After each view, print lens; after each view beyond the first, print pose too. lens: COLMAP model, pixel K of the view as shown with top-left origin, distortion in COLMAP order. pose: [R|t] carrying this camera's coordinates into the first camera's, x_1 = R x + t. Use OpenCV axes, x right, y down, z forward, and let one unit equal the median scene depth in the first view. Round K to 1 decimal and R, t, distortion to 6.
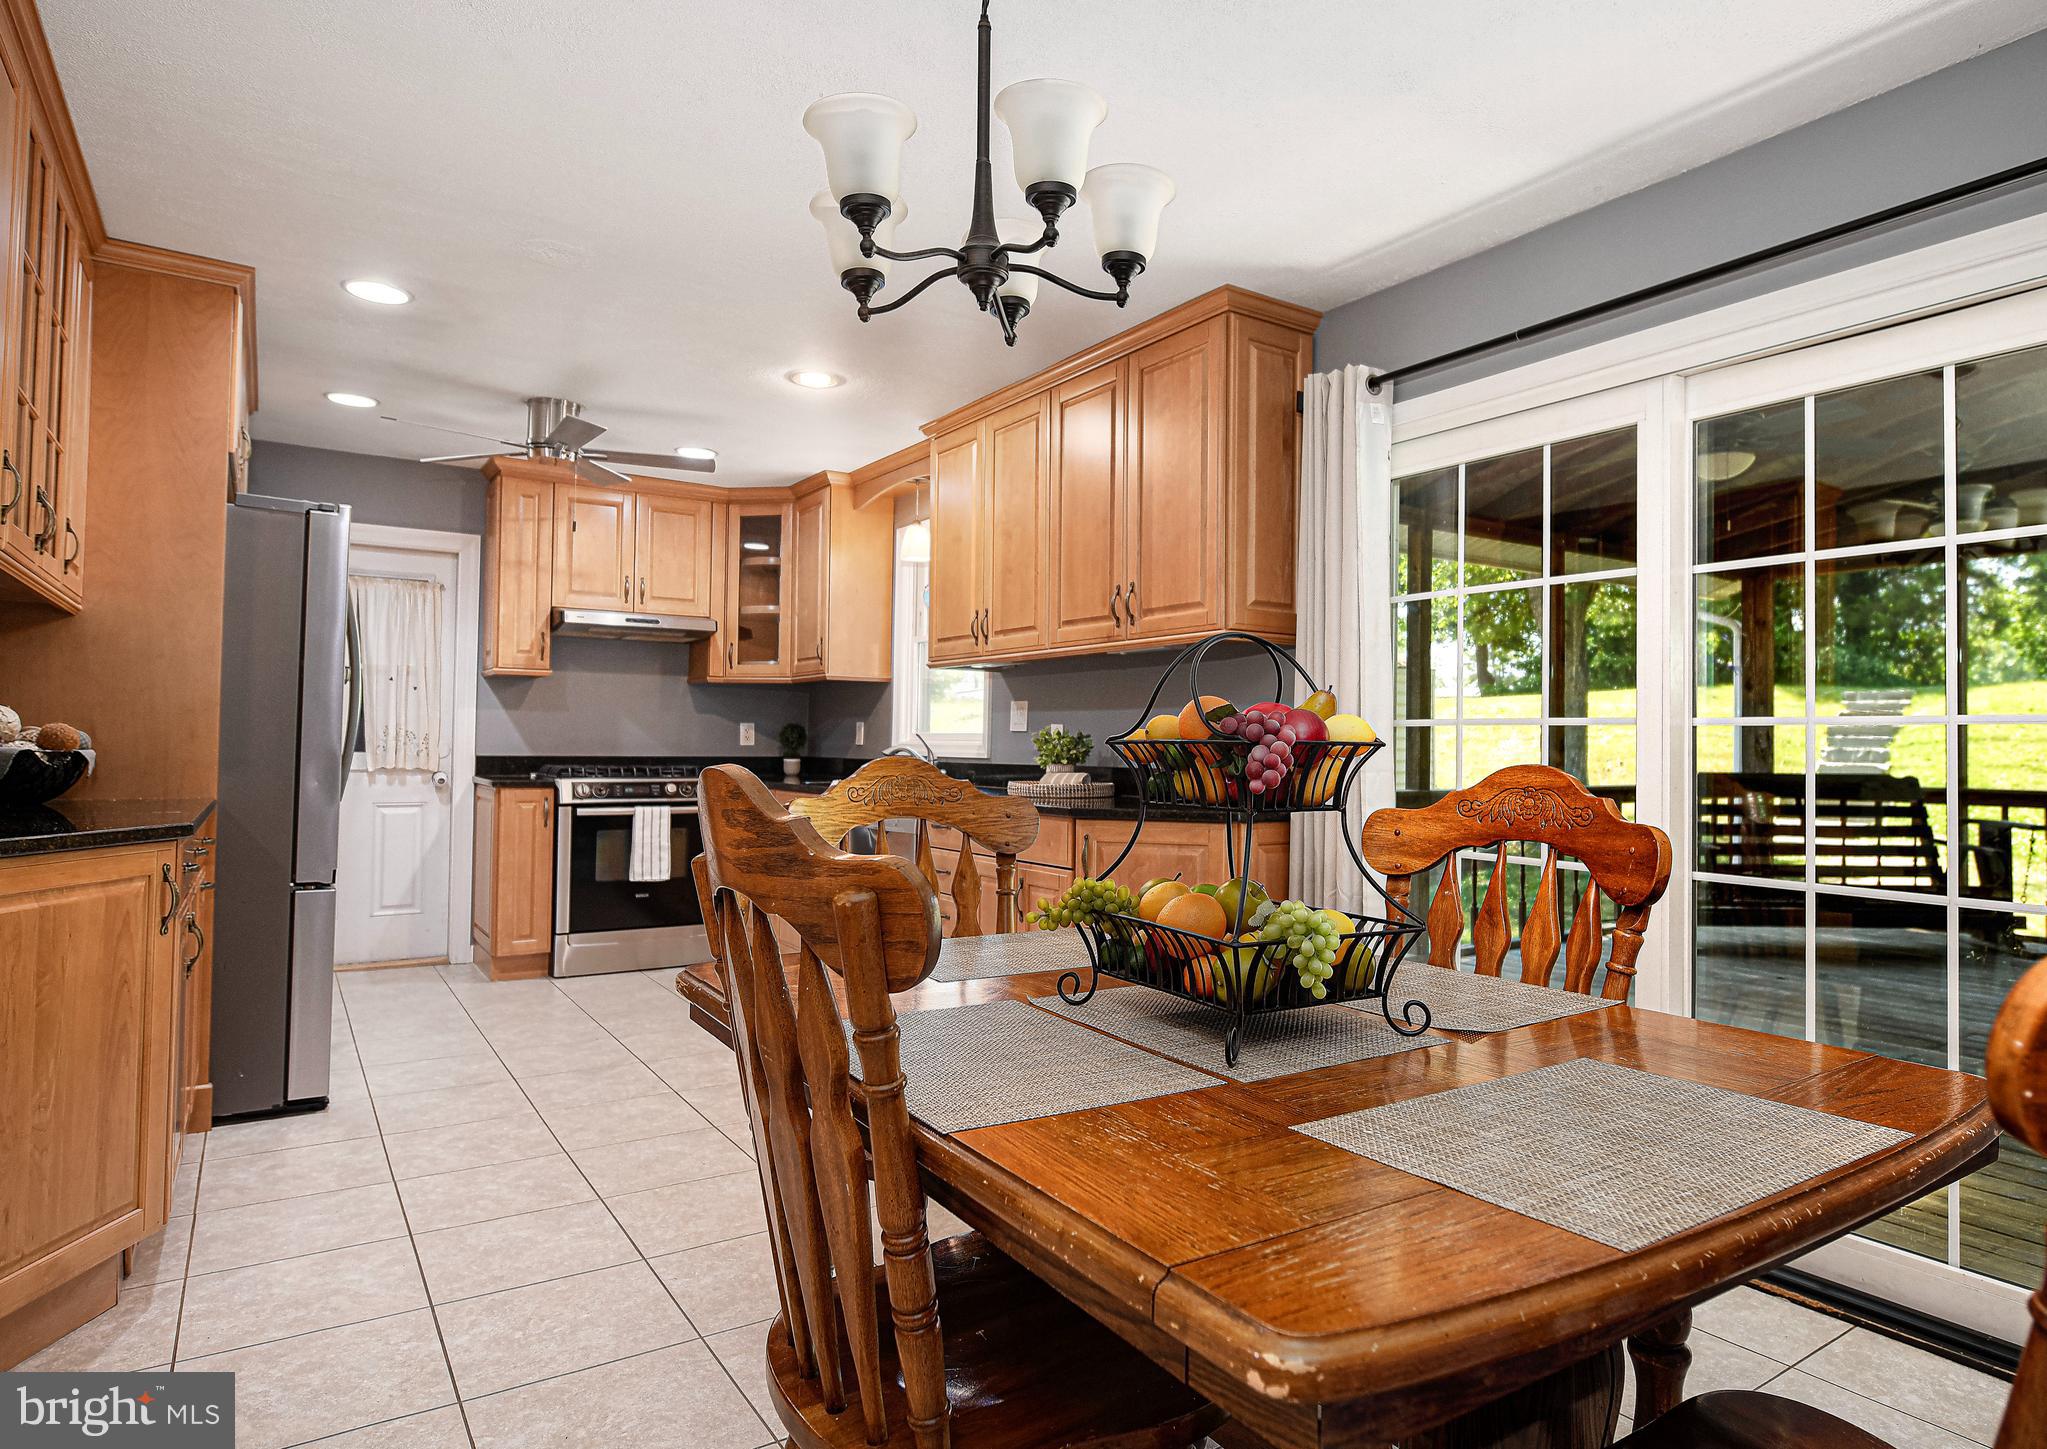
lens RADIAL K [[1195.6, 0, 1086.9], [0, 1195.6, 707.1], [0, 0, 1]] dist [-0.000514, -0.000564]
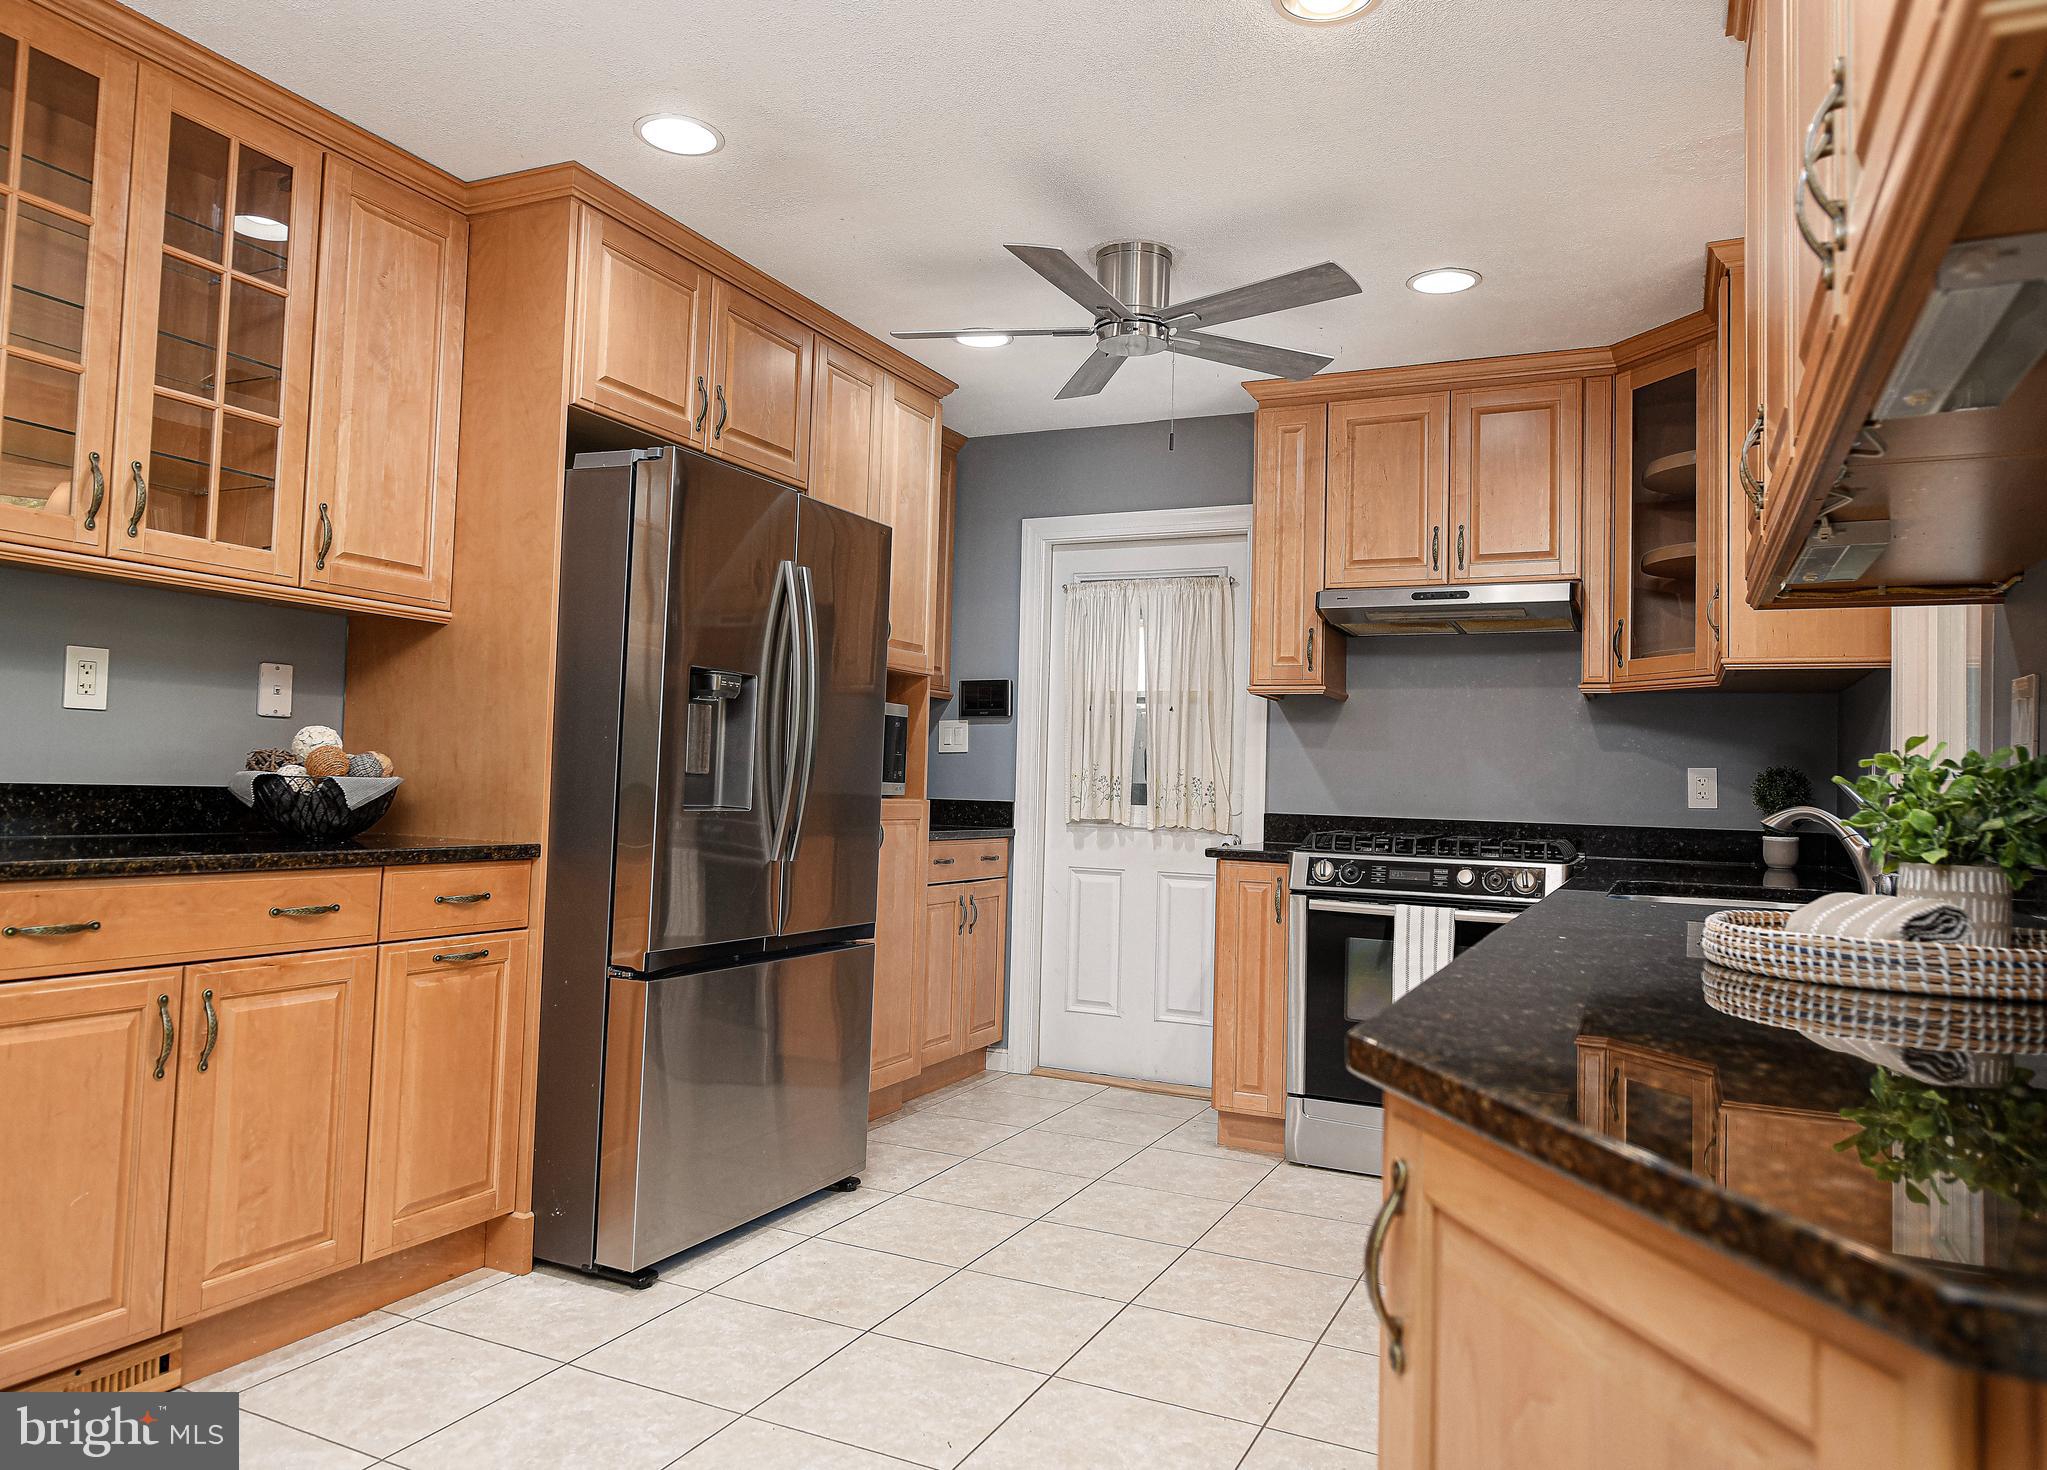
lens RADIAL K [[1353.9, 0, 1019.8], [0, 1353.9, 727.9], [0, 0, 1]] dist [0.001635, -0.000639]
pose [[0.495176, -0.033017, -0.868165, 0.120000], [0.002186, 0.999322, -0.036758, 0.020267], [0.868790, 0.016304, 0.494912, 0.506486]]
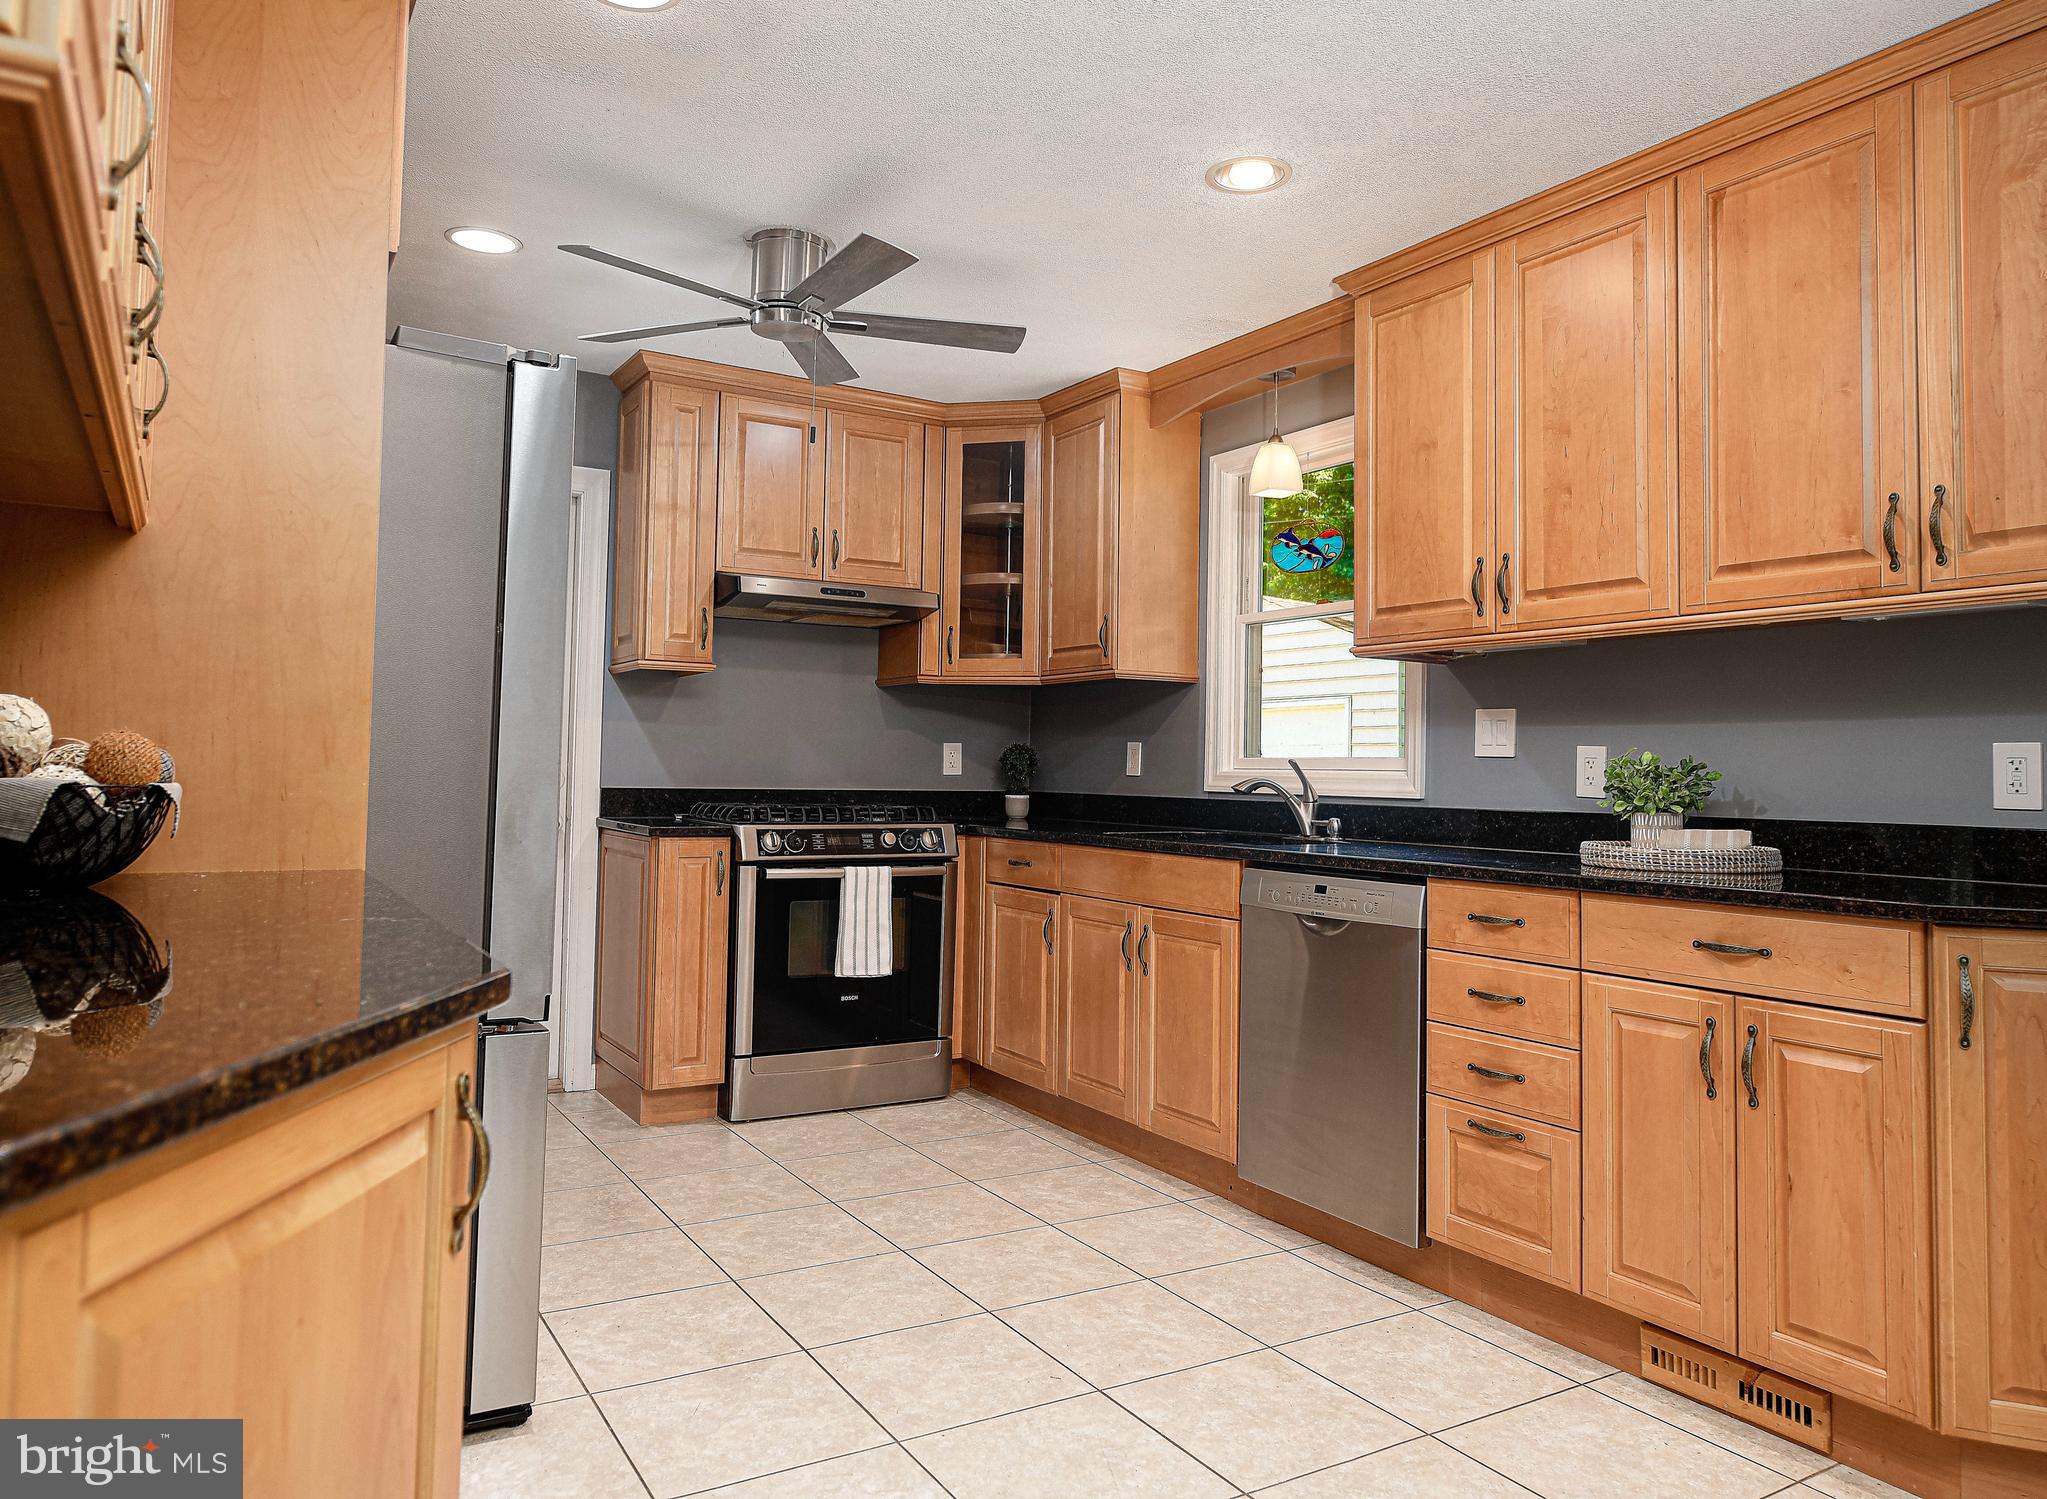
lens RADIAL K [[1384.7, 0, 1002.4], [0, 1384.7, 706.1], [0, 0, 1]] dist [0.002031, 0.001759]
pose [[0.997287, 0.003377, -0.073532, -0.235044], [-0.004628, 0.999847, -0.016847, 0.006036], [0.073464, 0.017142, 0.997151, 0.231187]]
